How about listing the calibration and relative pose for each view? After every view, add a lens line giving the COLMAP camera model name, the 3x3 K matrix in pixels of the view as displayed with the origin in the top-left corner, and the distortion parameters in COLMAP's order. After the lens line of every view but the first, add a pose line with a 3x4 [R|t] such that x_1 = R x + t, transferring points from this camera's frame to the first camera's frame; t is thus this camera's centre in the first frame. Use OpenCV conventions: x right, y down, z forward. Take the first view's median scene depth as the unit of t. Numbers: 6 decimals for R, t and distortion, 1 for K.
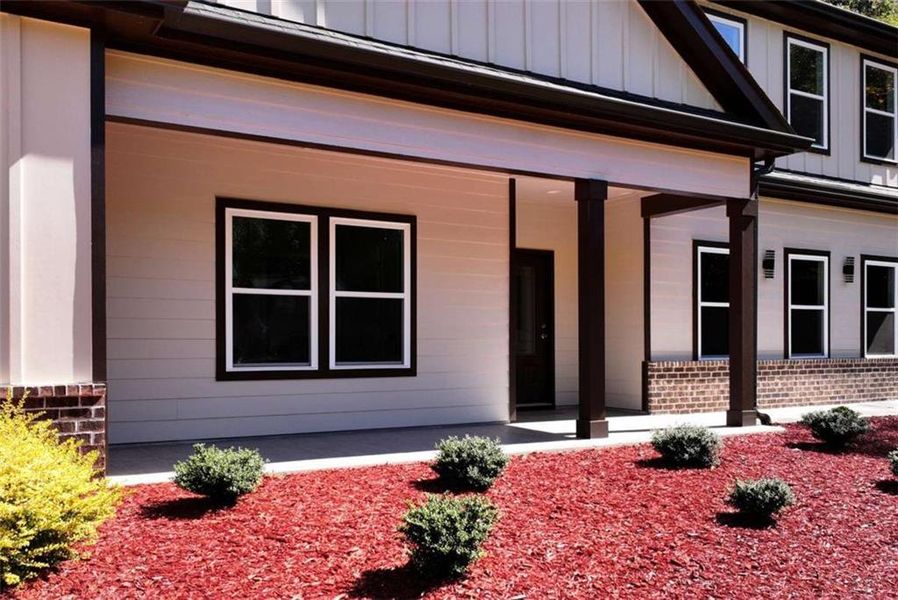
lens RADIAL K [[816.5, 0, 449.8], [0, 816.5, 348.2], [0, 0, 1]] dist [0.000443, 0.000000]
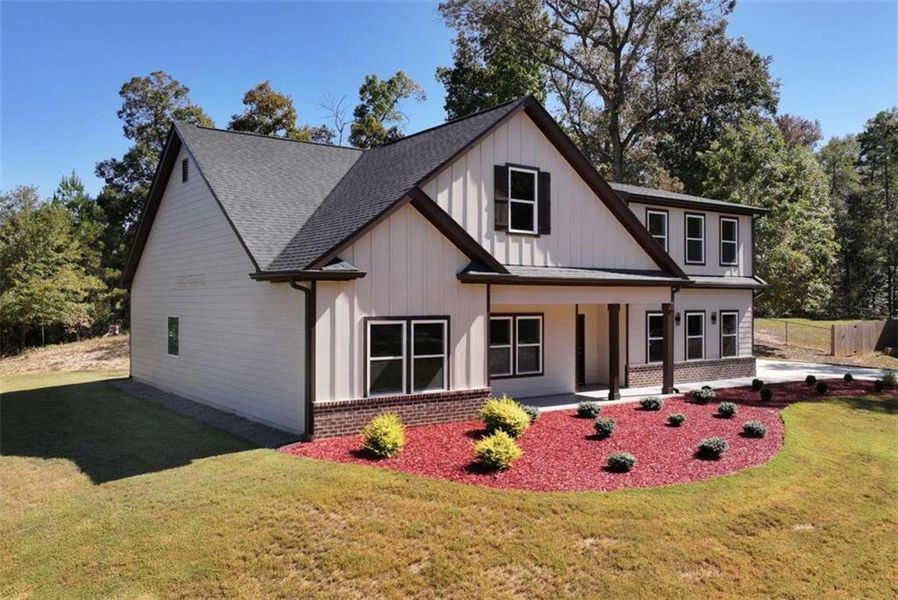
lens RADIAL K [[755.1, 0, 454.2], [0, 755.1, 300.0], [0, 0, 1]] dist [-0.006858, -0.004124]
pose [[0.996121, 0.002162, 0.087970, -0.495518], [-0.001609, 0.999978, -0.006358, -0.175676], [-0.087982, 0.006192, 0.996103, -1.239496]]
